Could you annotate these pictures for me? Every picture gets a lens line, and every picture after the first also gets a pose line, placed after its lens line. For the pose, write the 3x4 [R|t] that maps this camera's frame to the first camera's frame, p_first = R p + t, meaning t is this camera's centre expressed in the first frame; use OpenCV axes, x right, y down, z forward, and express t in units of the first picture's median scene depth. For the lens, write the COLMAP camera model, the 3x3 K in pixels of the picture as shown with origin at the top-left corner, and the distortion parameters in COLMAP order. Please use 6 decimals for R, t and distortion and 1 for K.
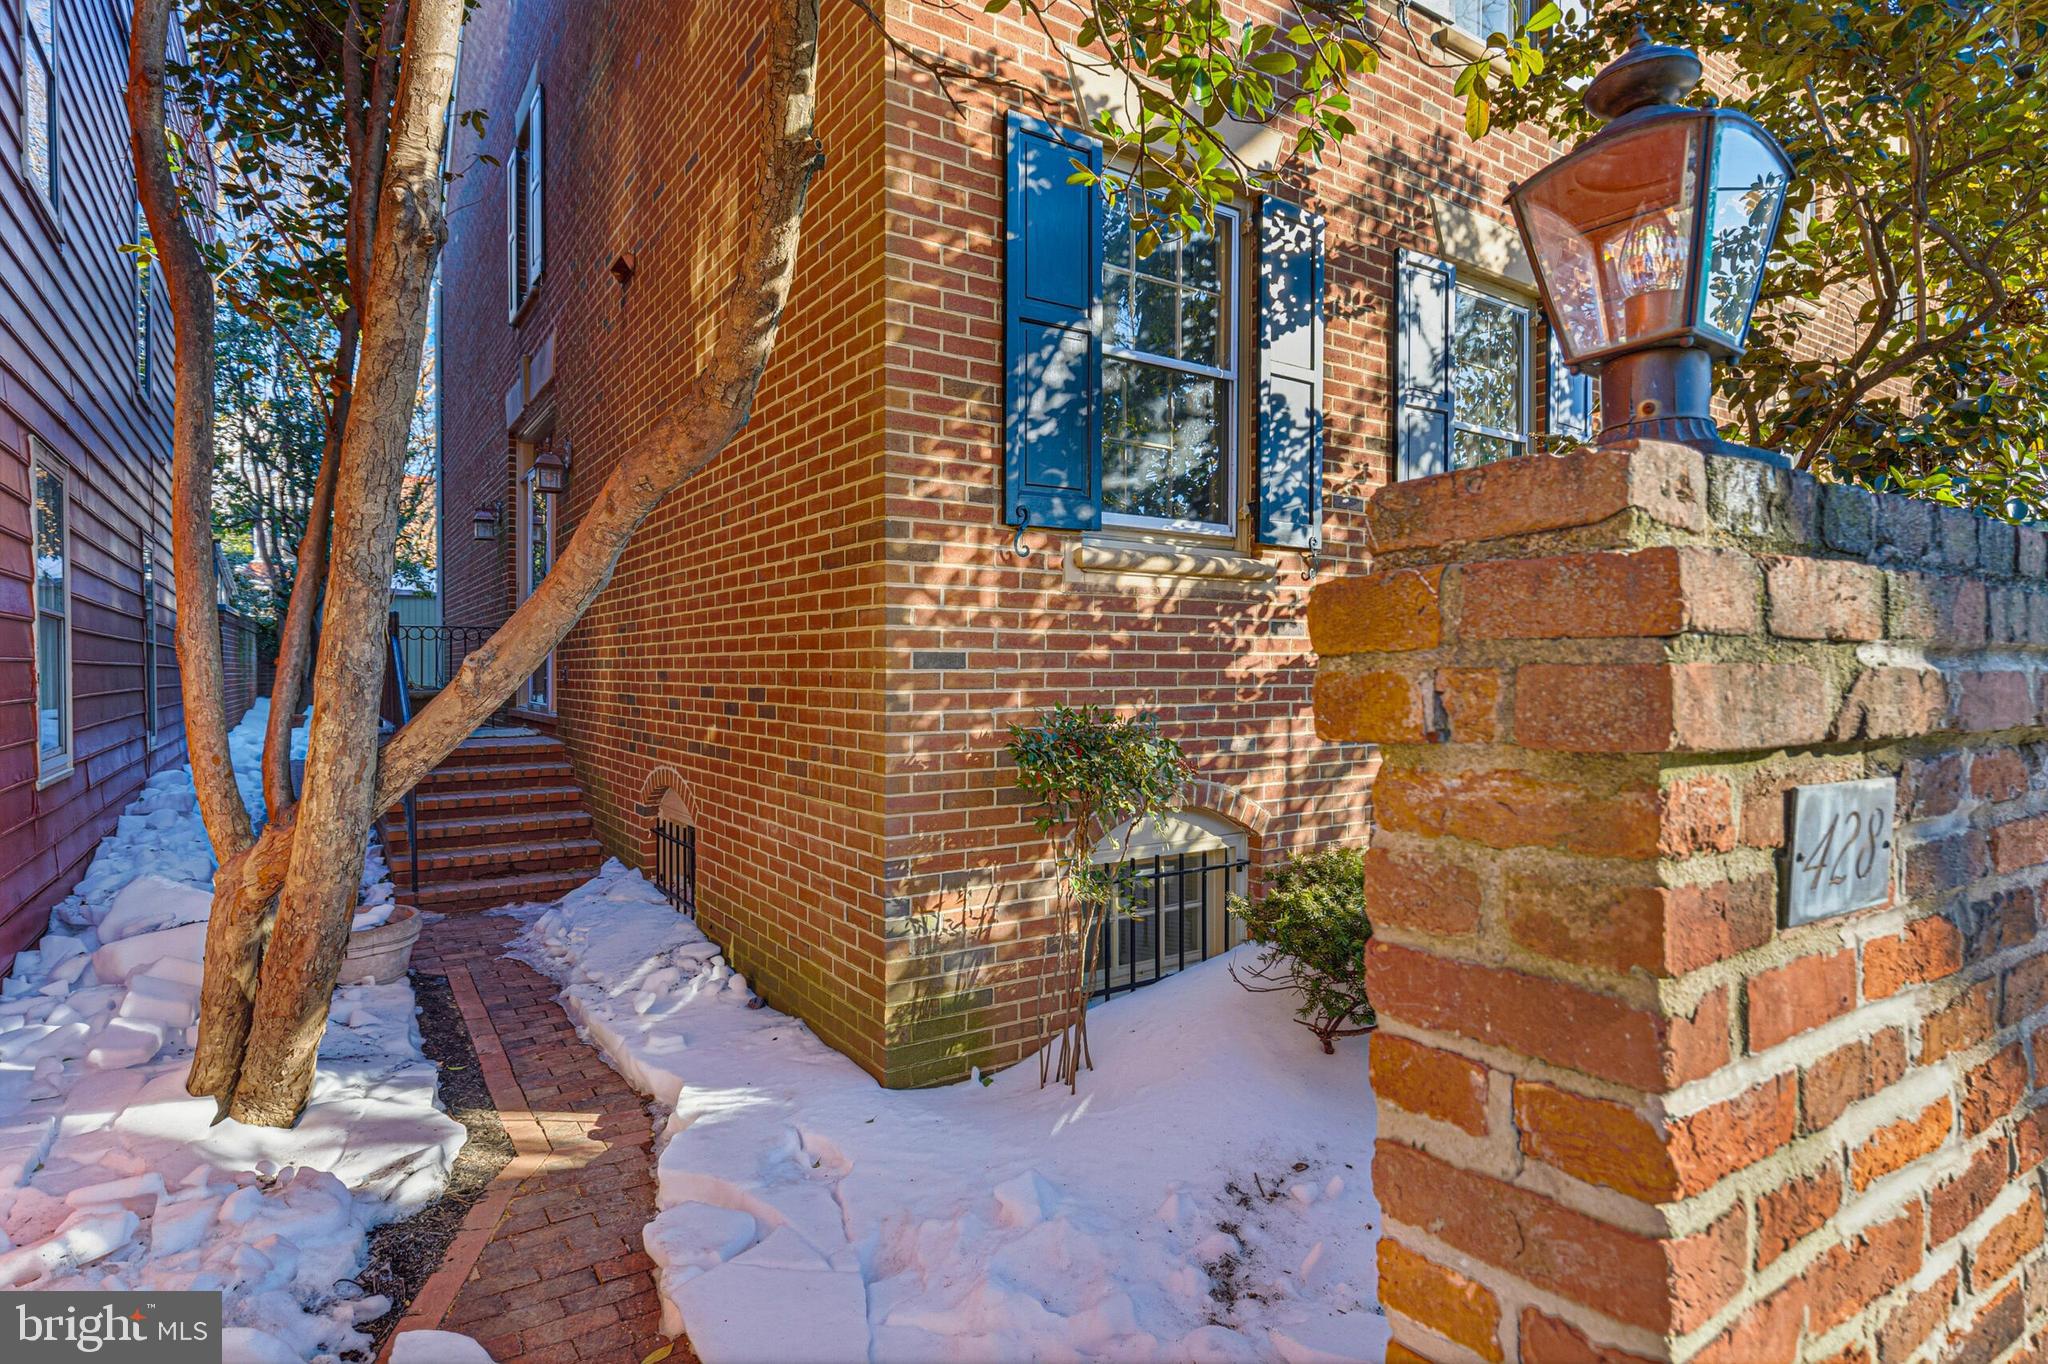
lens RADIAL K [[1083.2, 0, 1019.9], [0, 1083.2, 684.8], [0, 0, 1]] dist [-0.002935, -0.000298]
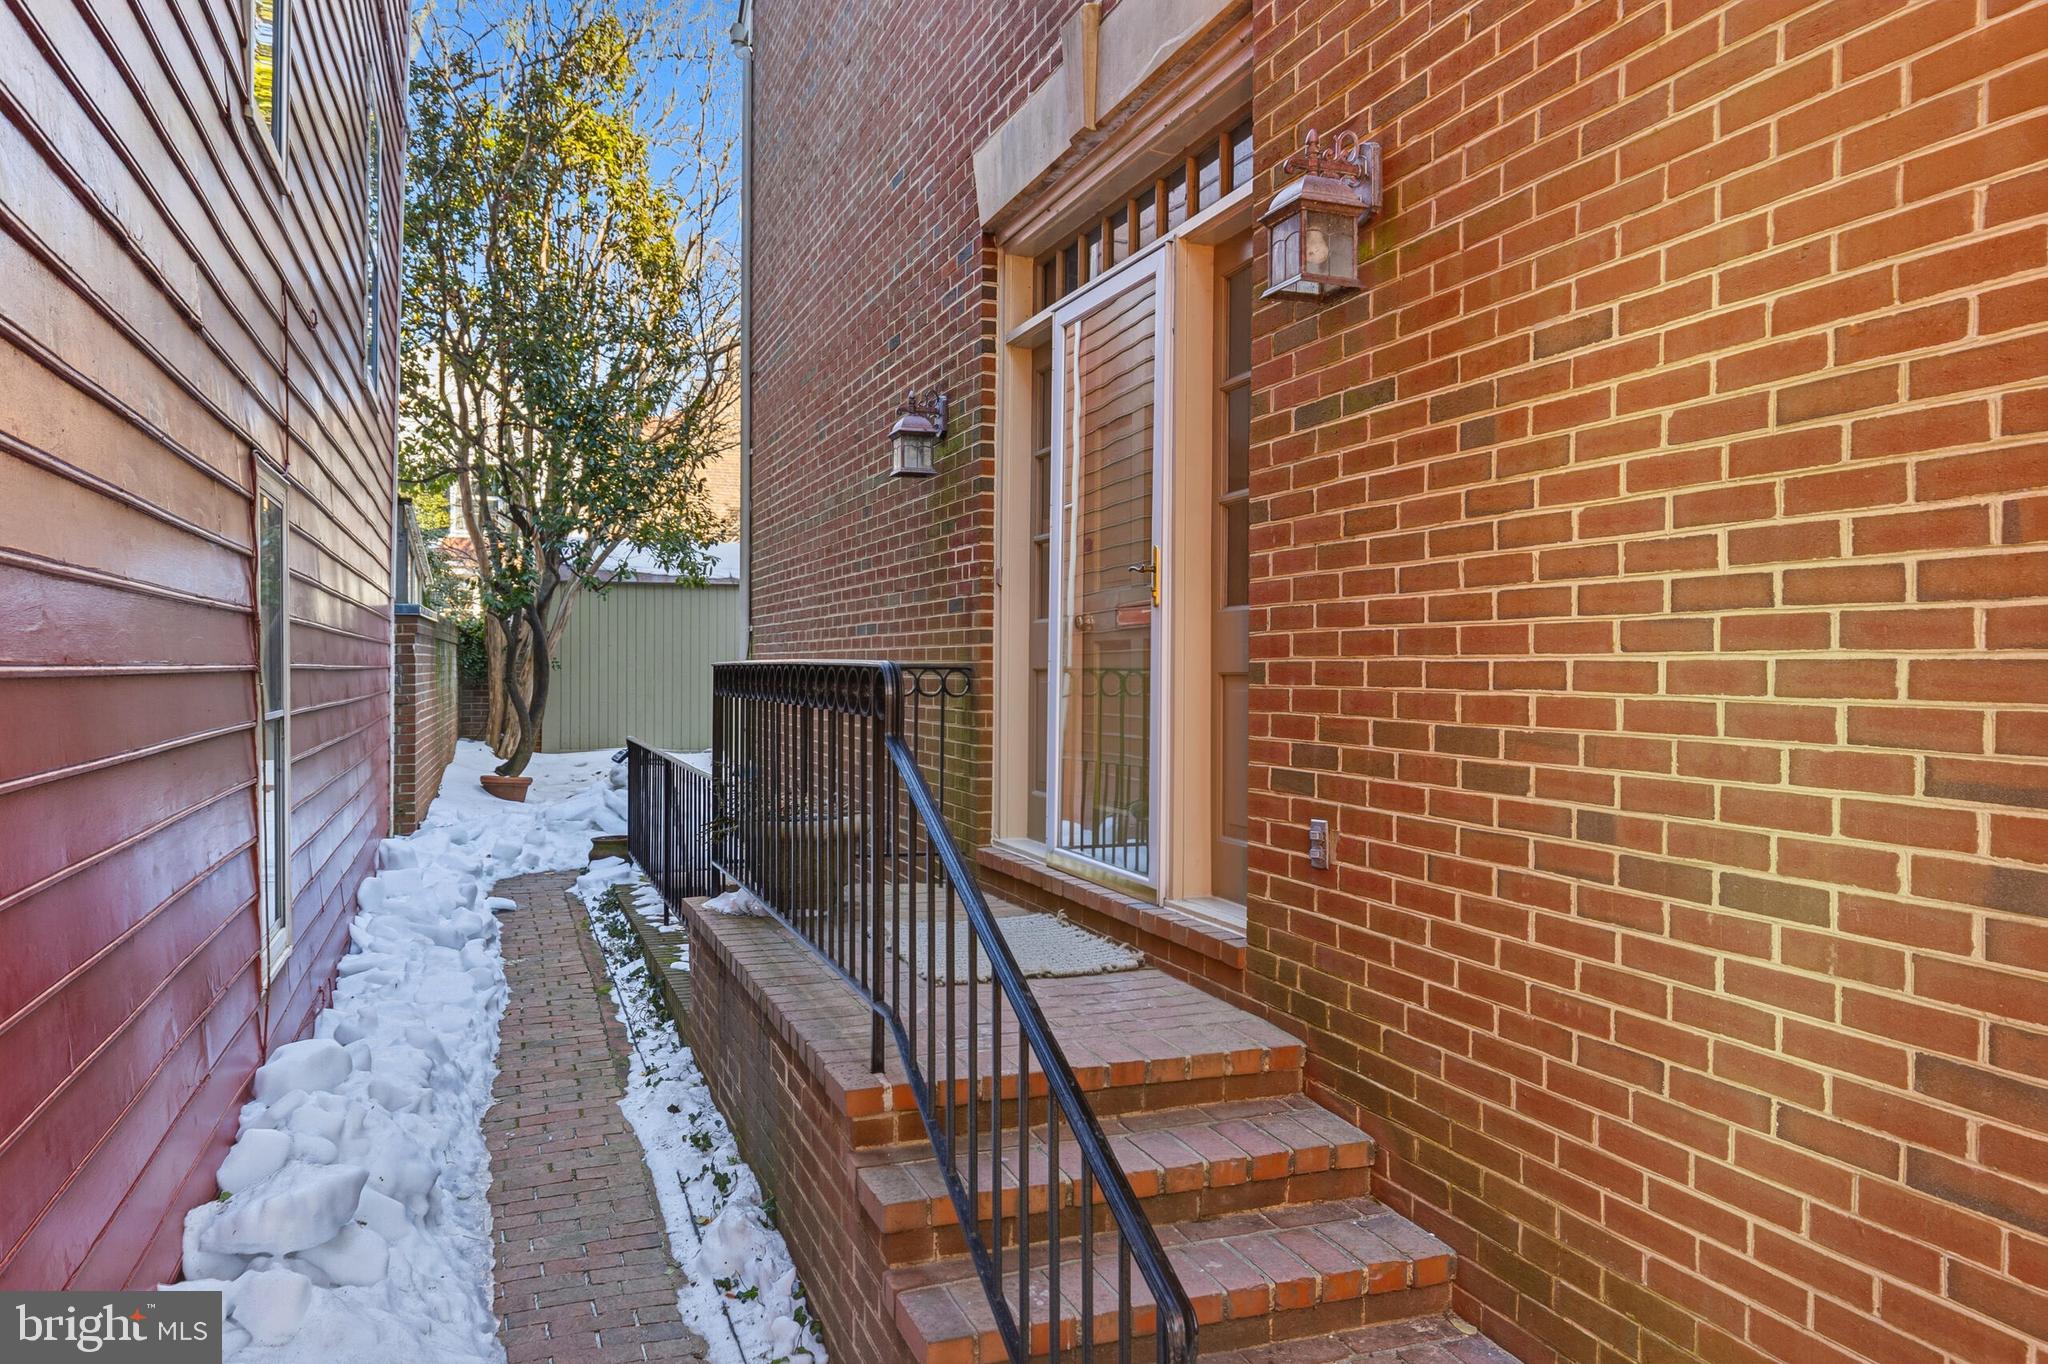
lens RADIAL K [[1407.2, 0, 1026.9], [0, 1407.2, 677.3], [0, 0, 1]] dist [-0.000421, 0.000094]
pose [[0.975795, 0.005187, -0.218625, -0.192535], [-0.006252, 0.999972, -0.004176, -0.026868], [0.218597, 0.005442, 0.975800, 0.255711]]
